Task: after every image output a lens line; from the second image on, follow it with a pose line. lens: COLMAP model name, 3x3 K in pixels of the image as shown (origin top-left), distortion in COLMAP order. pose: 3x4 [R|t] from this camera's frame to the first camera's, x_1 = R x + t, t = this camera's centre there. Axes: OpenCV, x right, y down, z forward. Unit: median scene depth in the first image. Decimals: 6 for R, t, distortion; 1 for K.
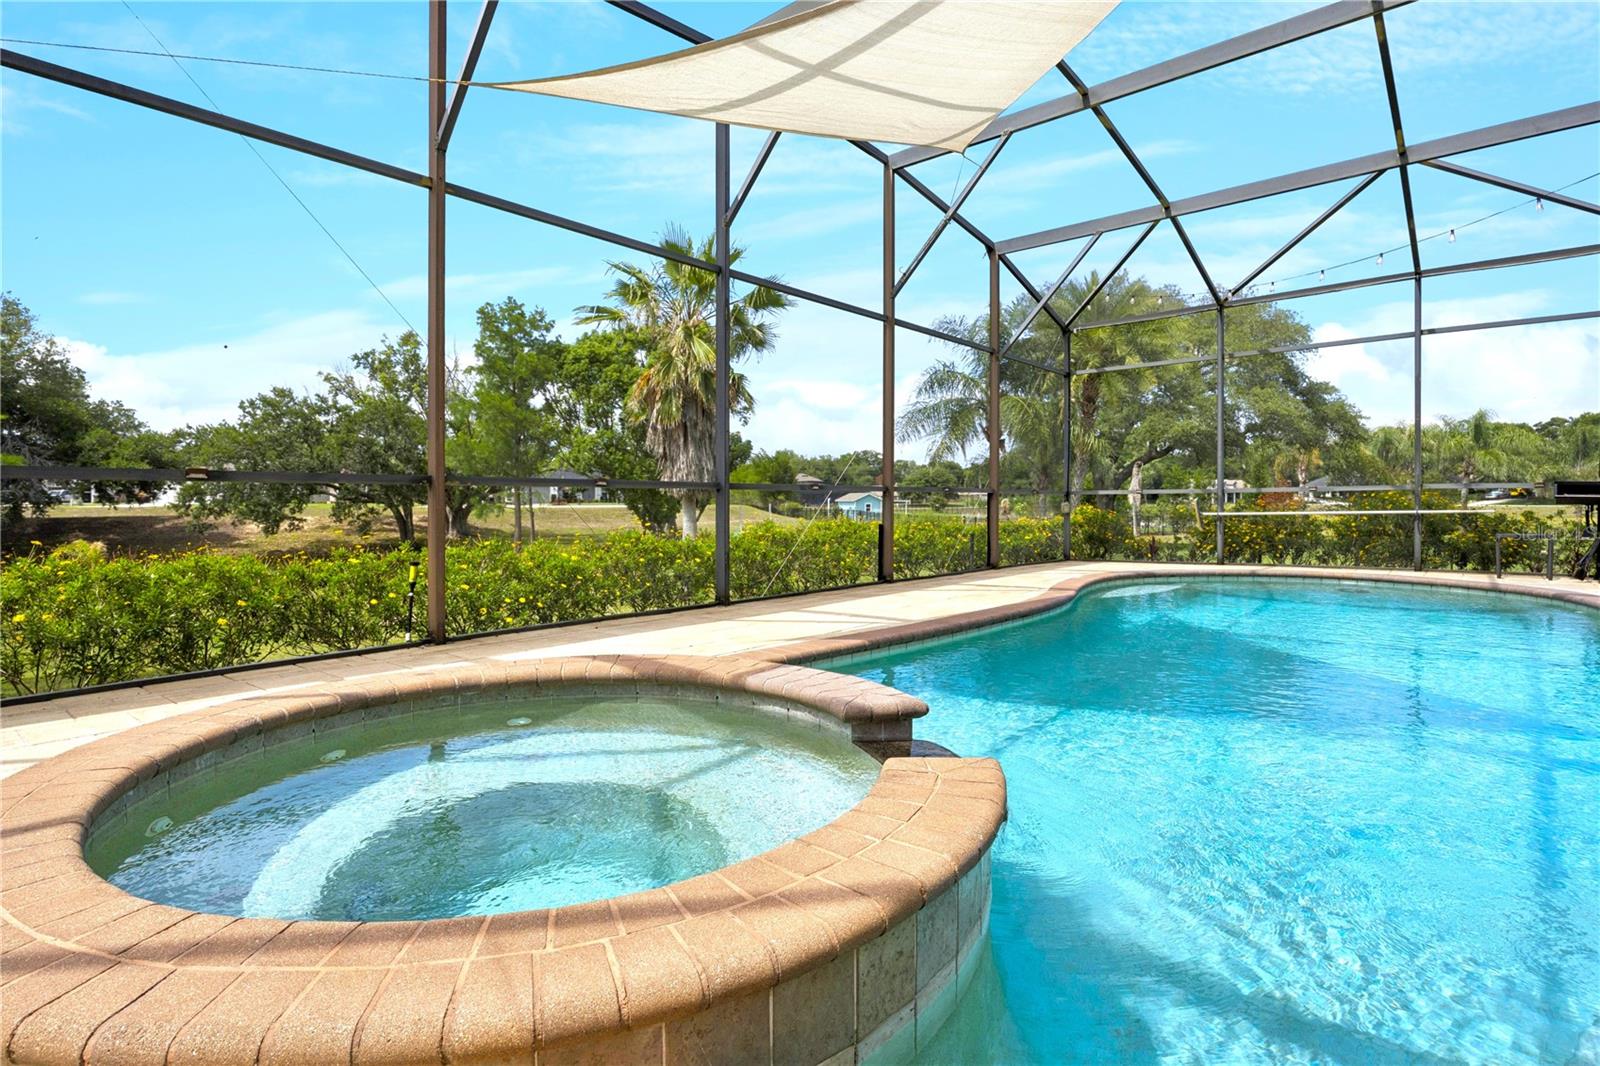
lens RADIAL K [[795.4, 0, 800.0], [0, 795.4, 533.0], [0, 0, 1]] dist [-0.001450, 0.000511]
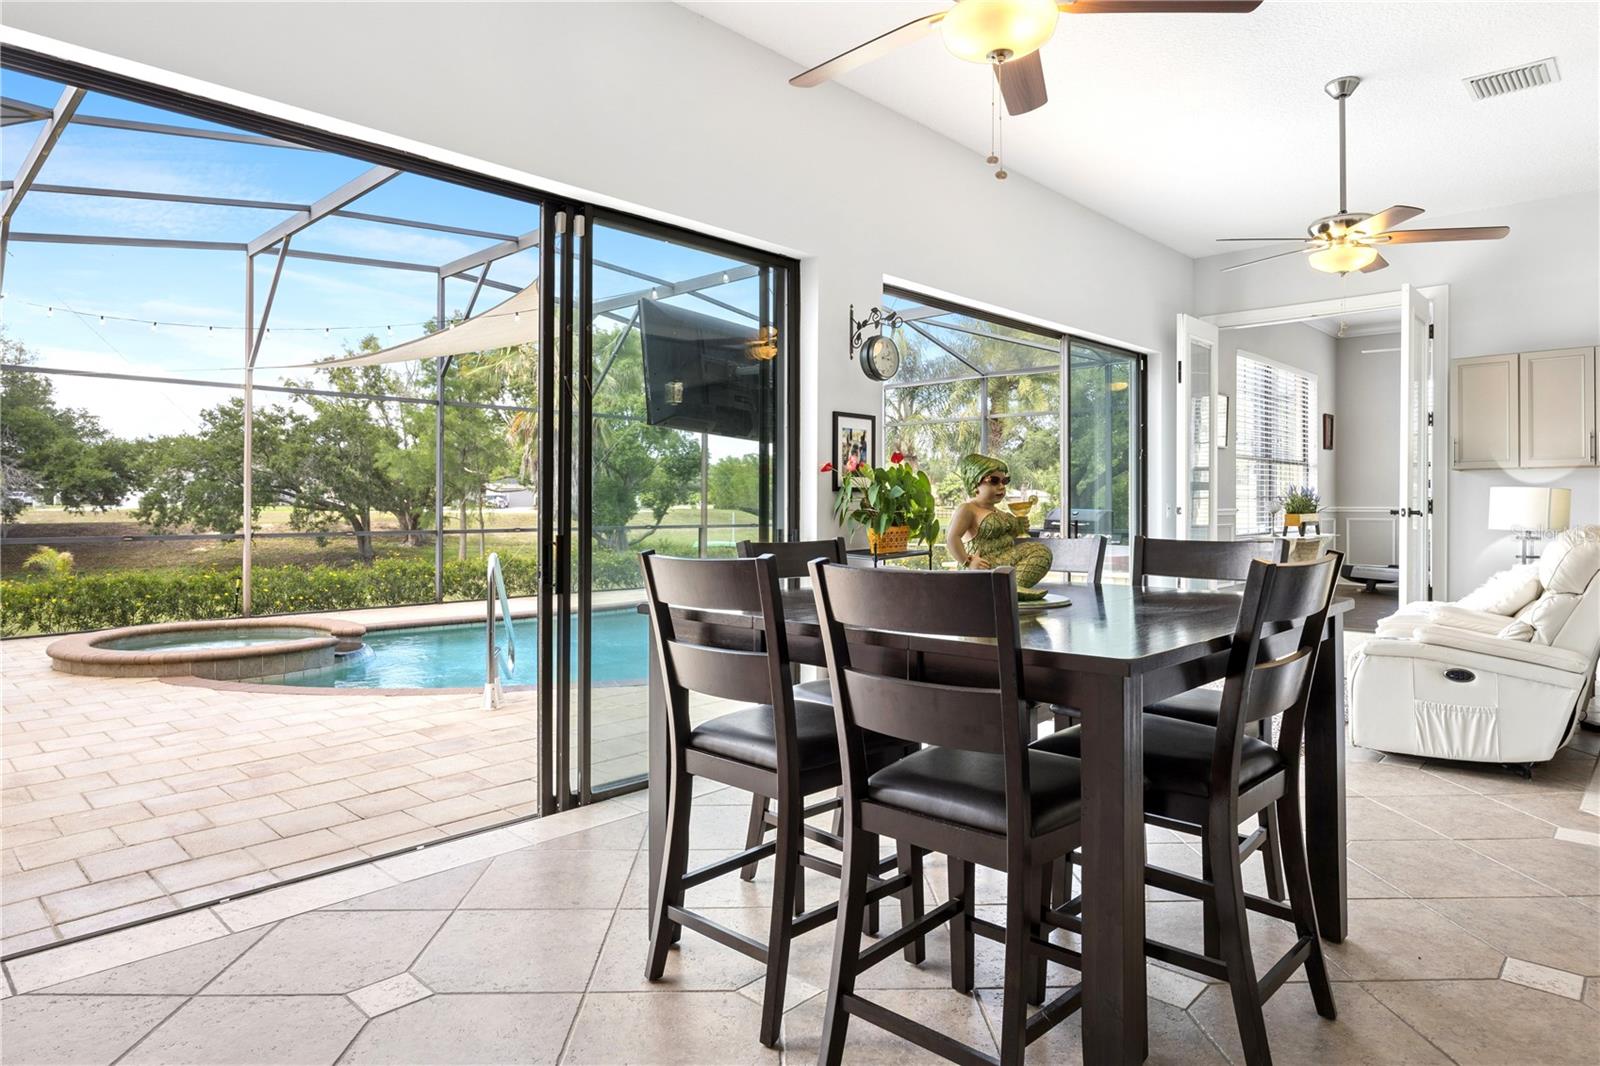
lens RADIAL K [[941.4, 0, 800.0], [0, 941.4, 523.0], [0, 0, 1]] dist [0.008667, -0.000503]
pose [[0.998323, 0.003606, -0.057779, 0.126676], [-0.004456, 0.999884, -0.014588, -0.008426], [0.057720, 0.014821, 0.998223, -0.152949]]
